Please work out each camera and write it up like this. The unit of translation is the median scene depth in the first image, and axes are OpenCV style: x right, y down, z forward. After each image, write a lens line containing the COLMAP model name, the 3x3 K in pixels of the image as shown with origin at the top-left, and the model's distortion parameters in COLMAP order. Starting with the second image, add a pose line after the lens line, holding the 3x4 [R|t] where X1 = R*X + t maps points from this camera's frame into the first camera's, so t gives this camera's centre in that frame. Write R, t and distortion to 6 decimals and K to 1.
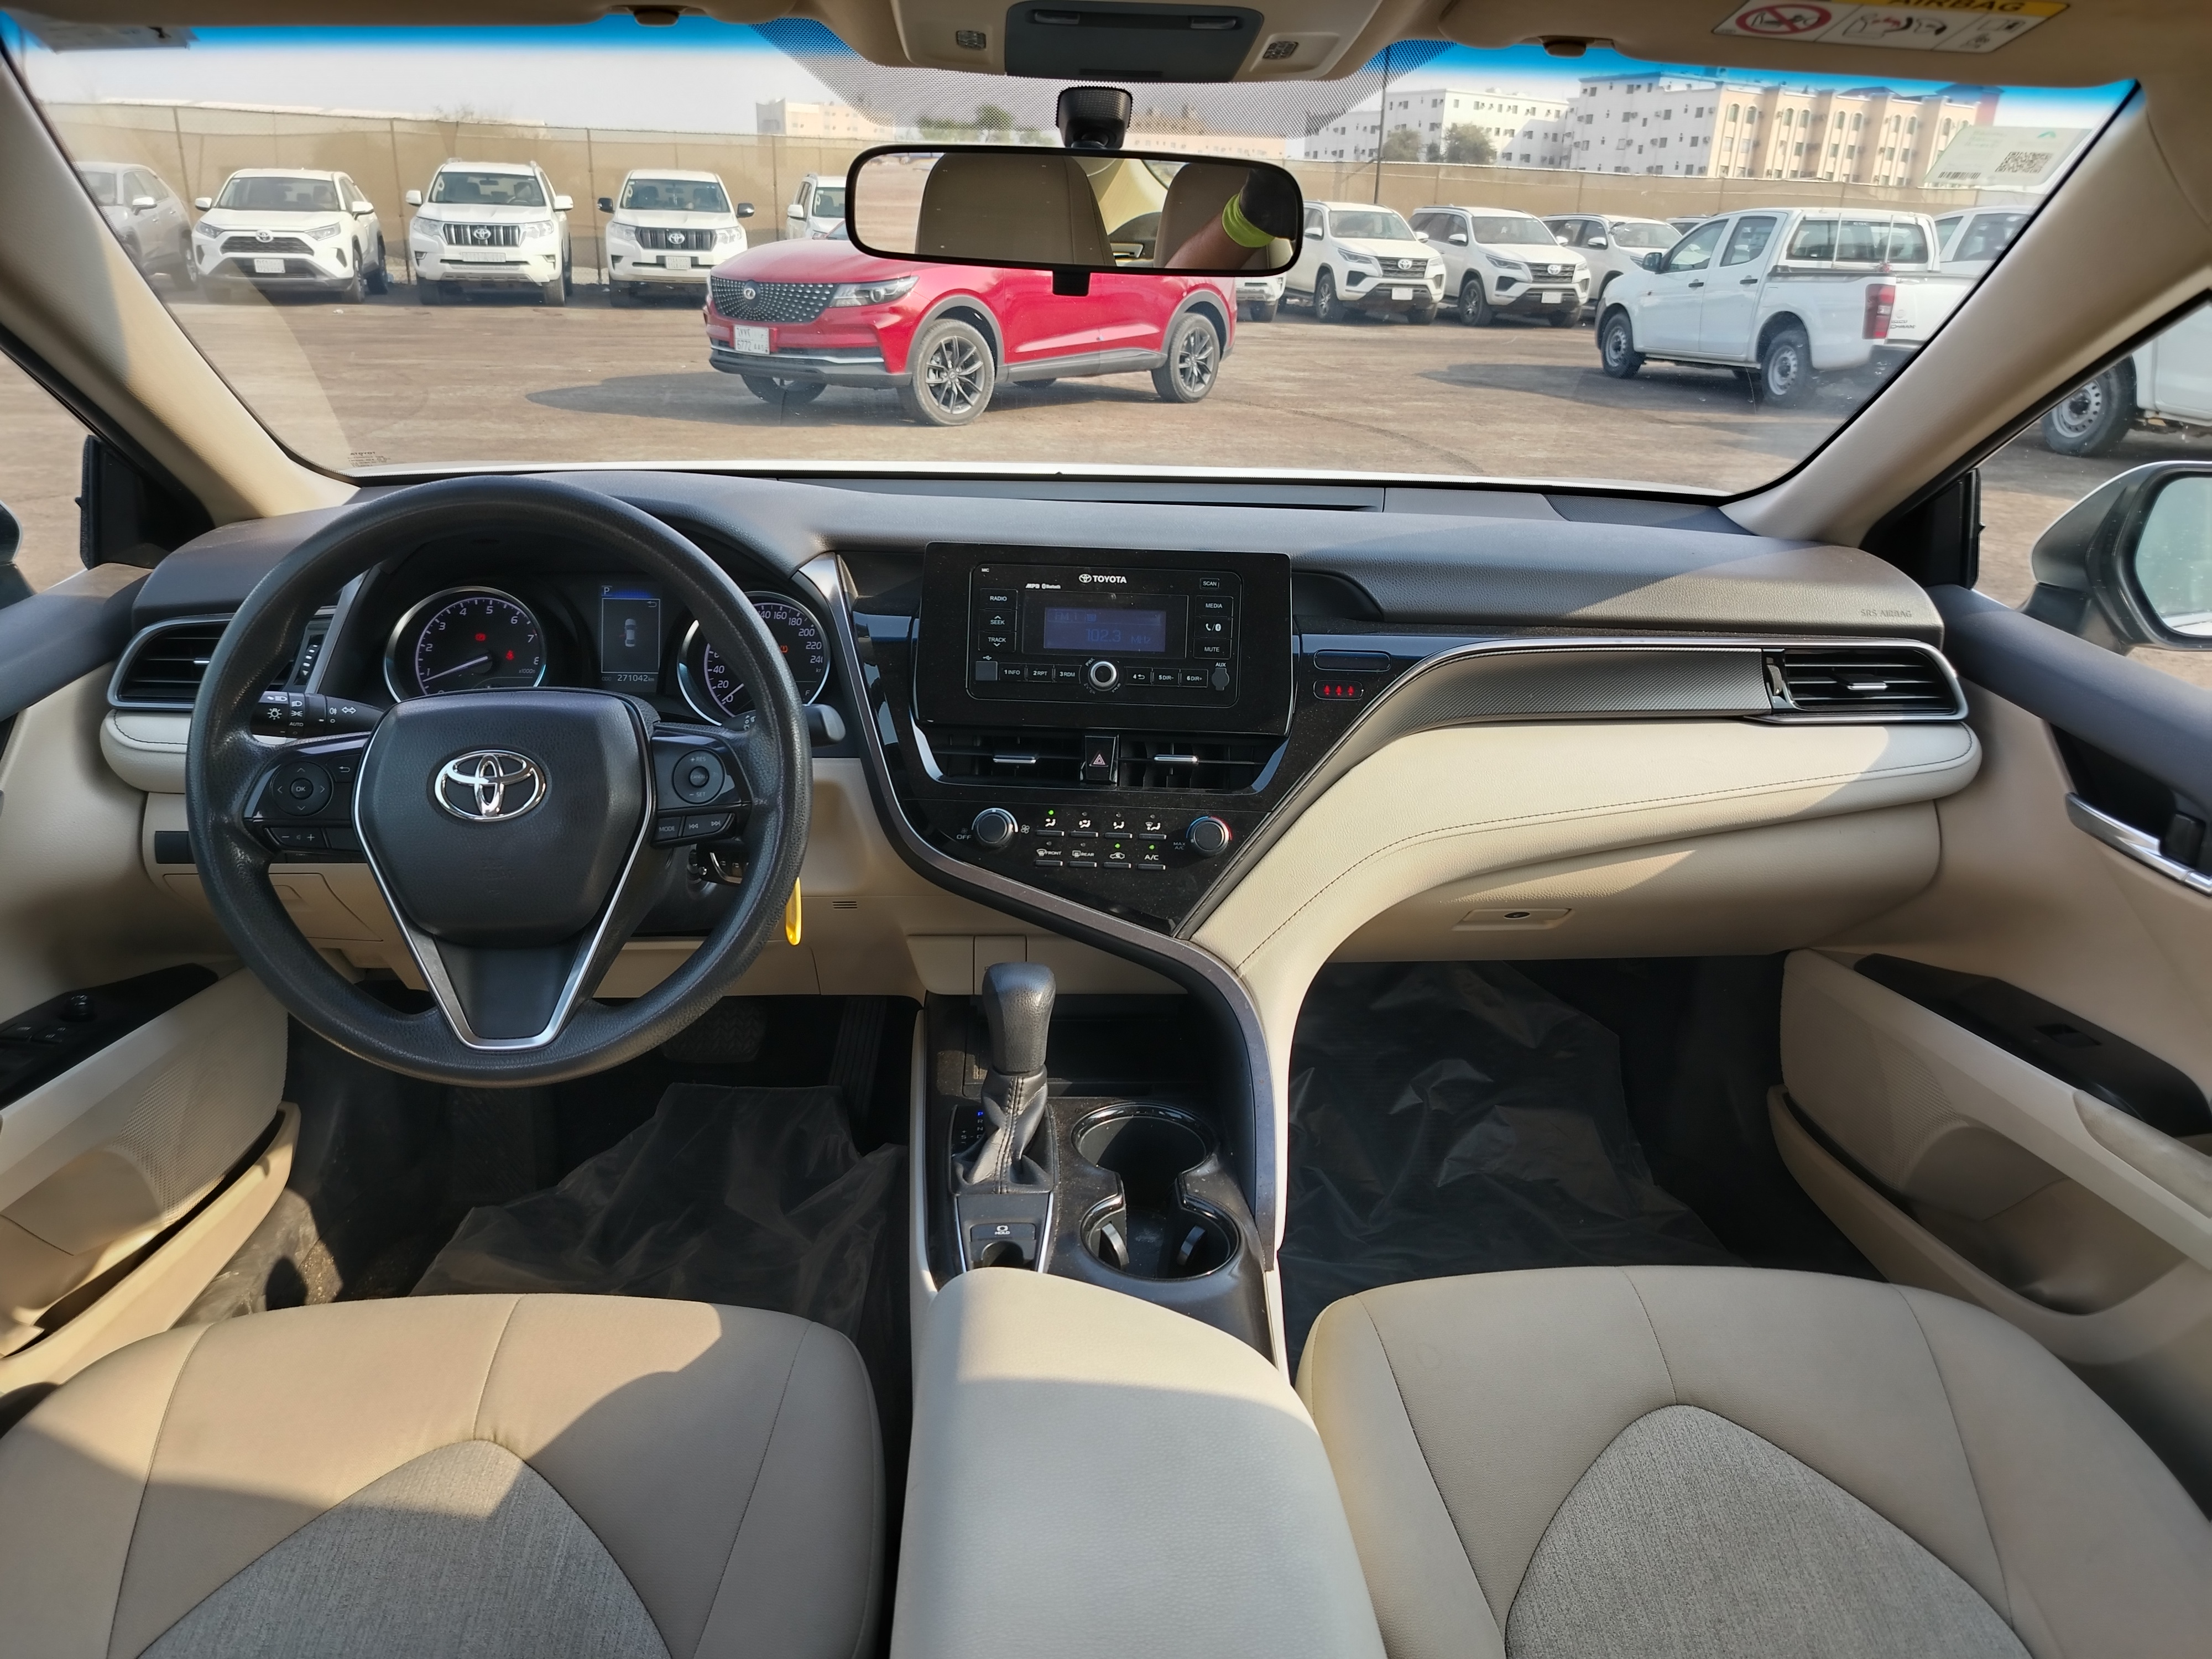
lens RADIAL K [[1528.7, 0, 1109.6], [0, 1528.7, 863.3], [0, 0, 1]] dist [0.007639, -0.007622]
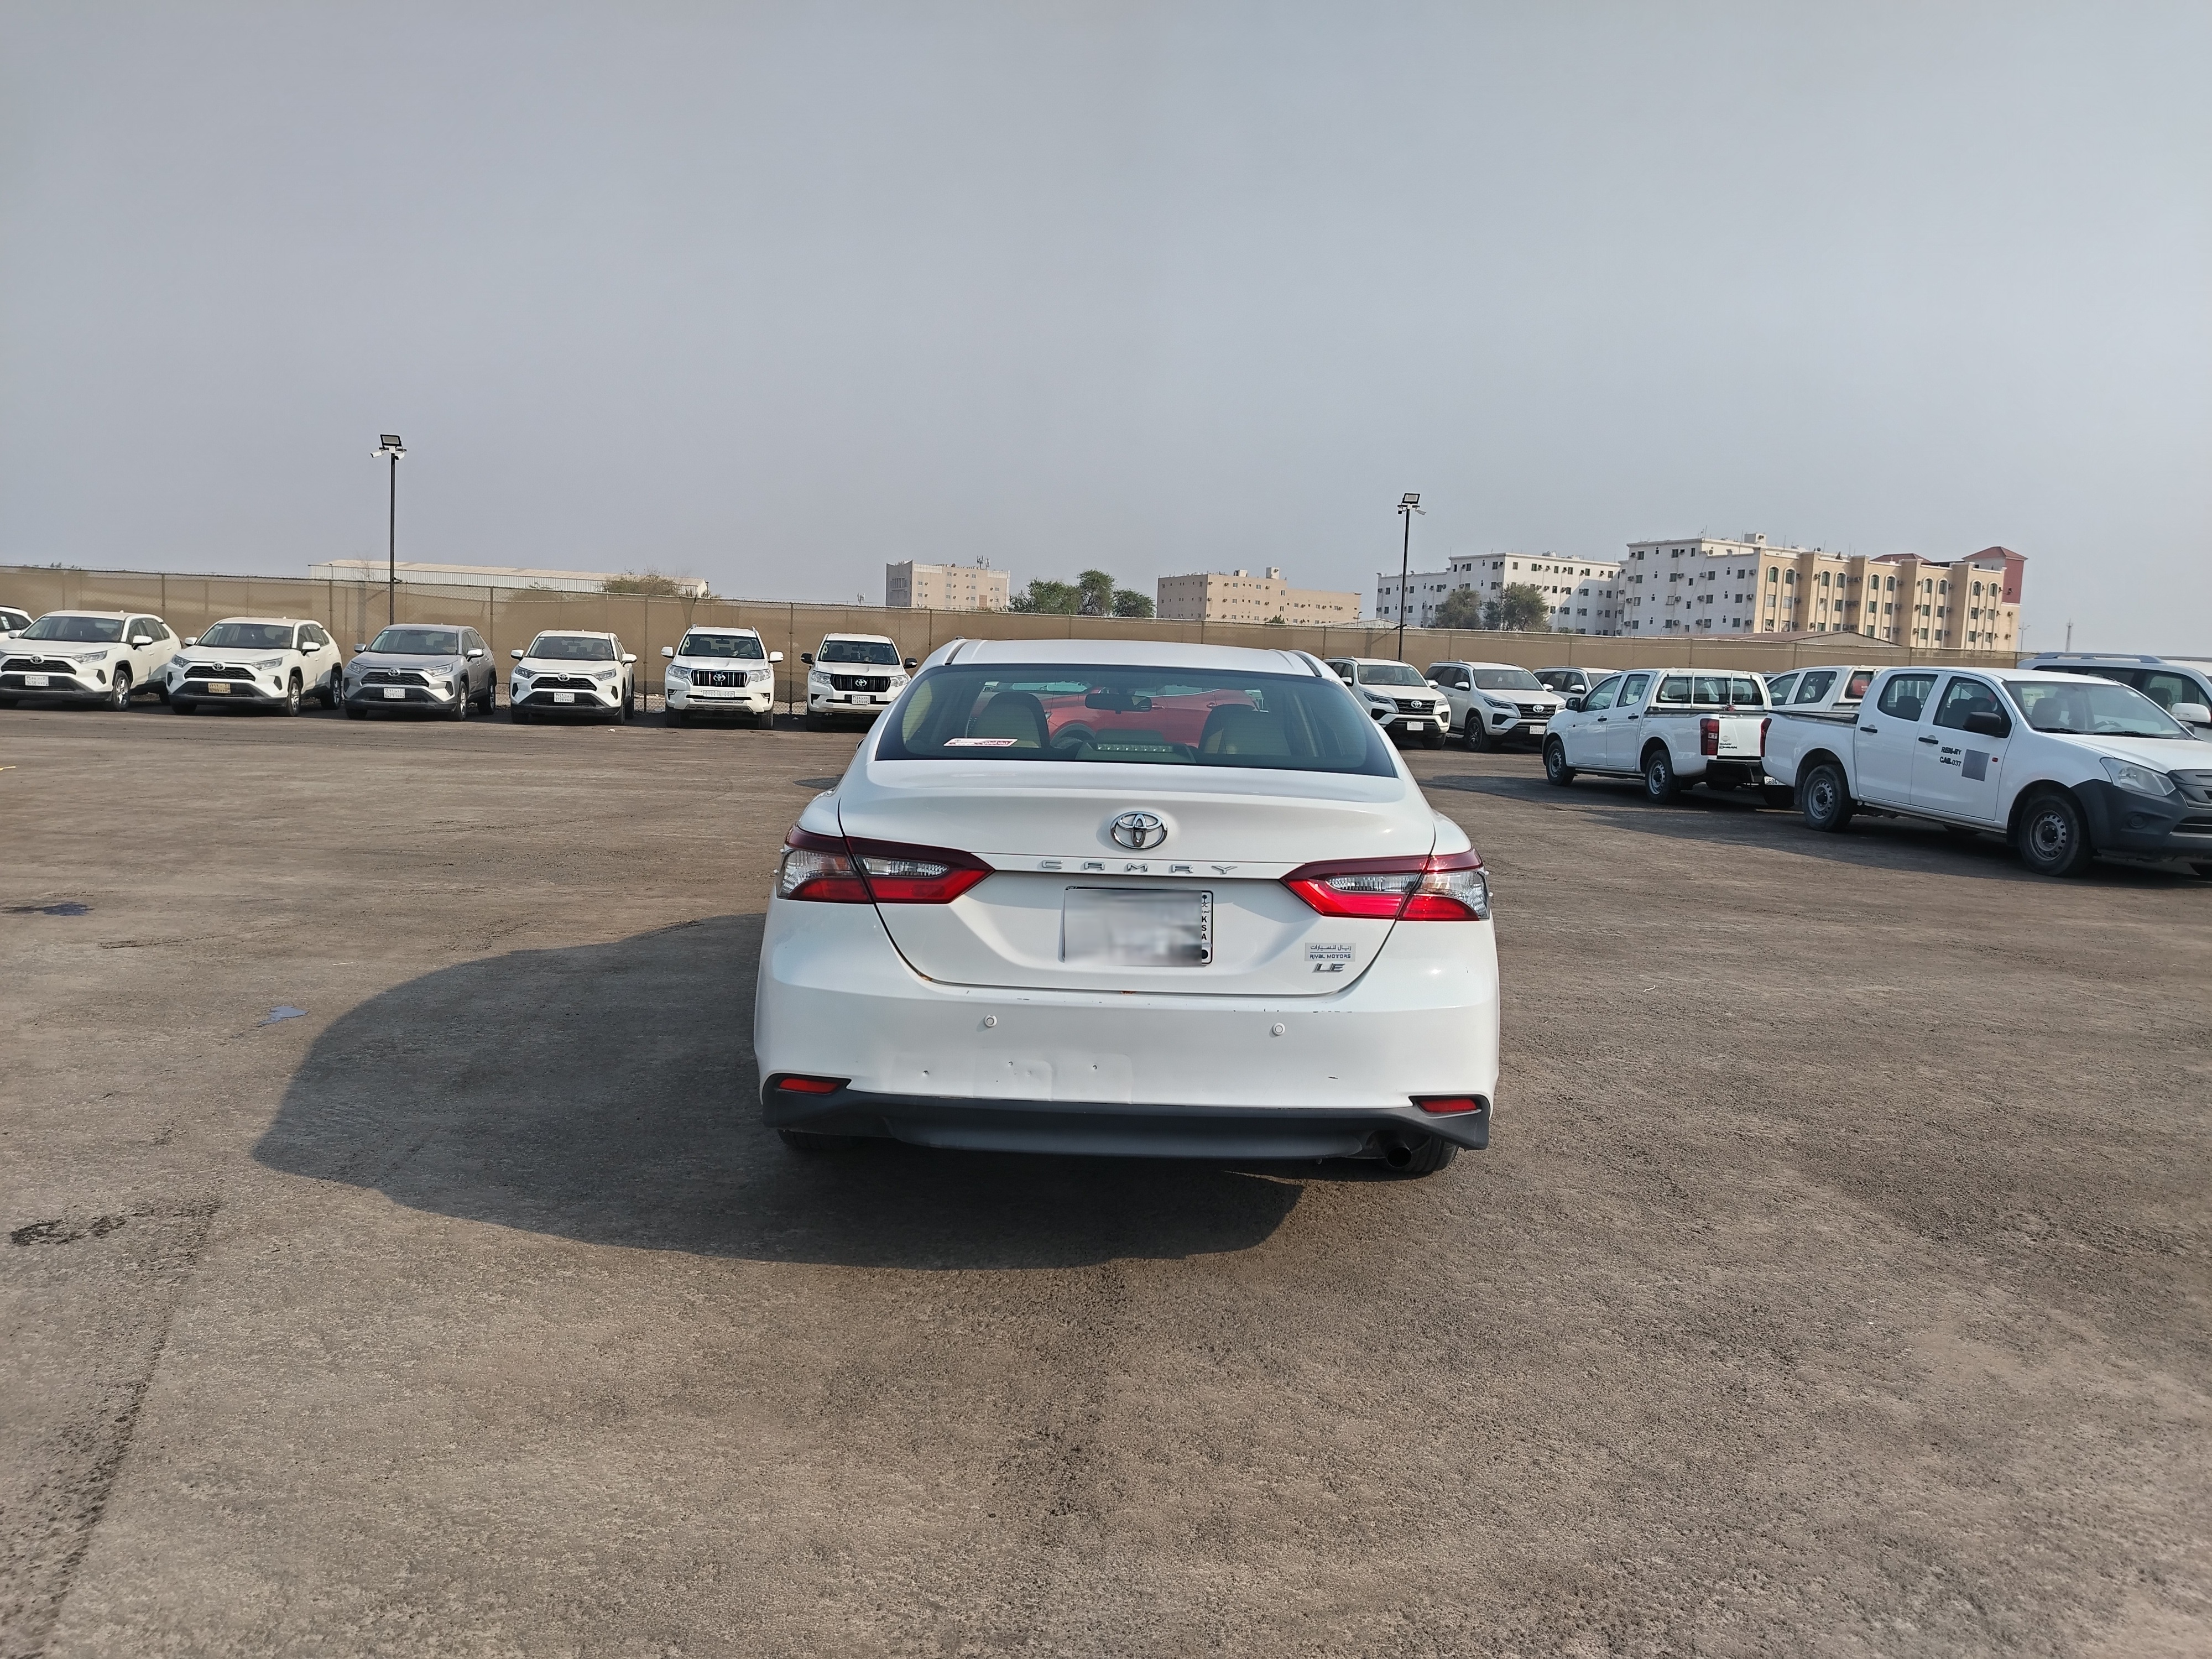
lens RADIAL K [[1528.7, 0, 1101.5], [0, 1528.7, 847.0], [0, 0, 1]] dist [0.007639, -0.007622]
pose [[0.998005, 0.013507, -0.061665, 0.012252], [-0.029866, 0.961632, -0.272712, 0.073905], [0.055615, 0.274010, 0.960117, -0.194215]]
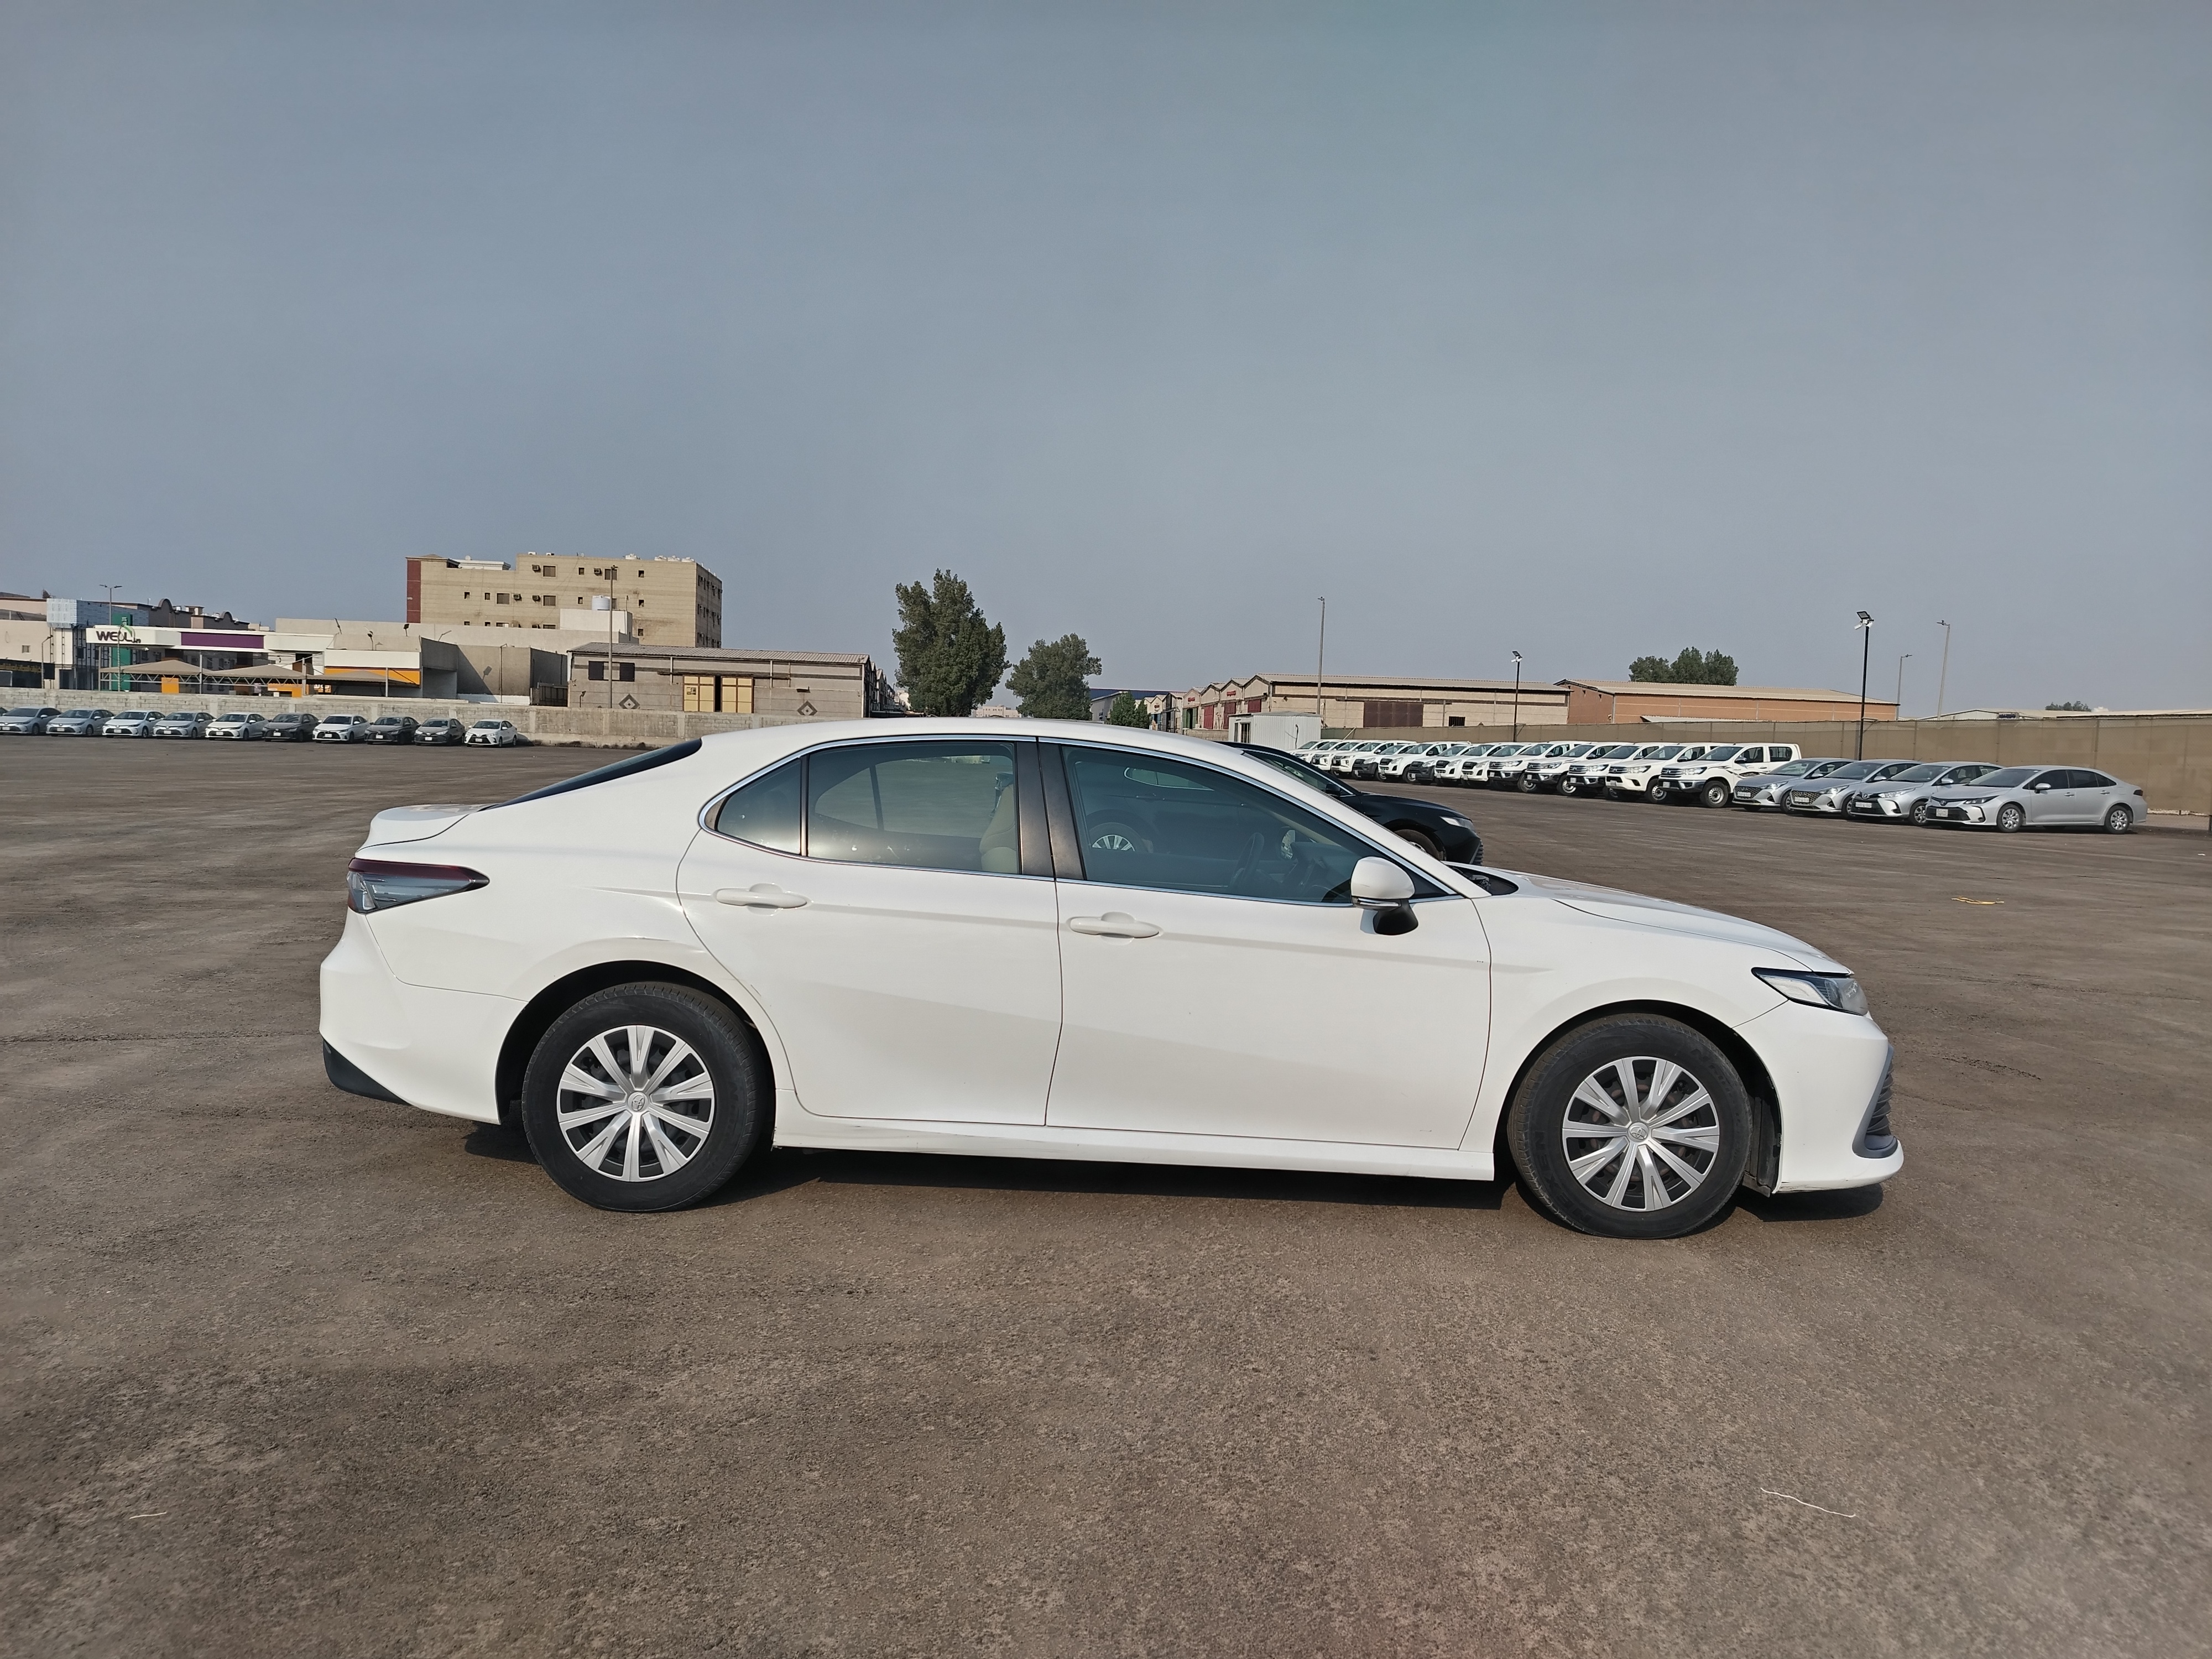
lens RADIAL K [[1528.7, 0, 1104.0], [0, 1528.7, 831.2], [0, 0, 1]] dist [0.007639, -0.007622]
pose [[-0.063118, 0.017323, -0.997856, 0.212006], [-0.402346, 0.914554, 0.041327, -0.009697], [0.913309, 0.404092, -0.050754, 0.026290]]
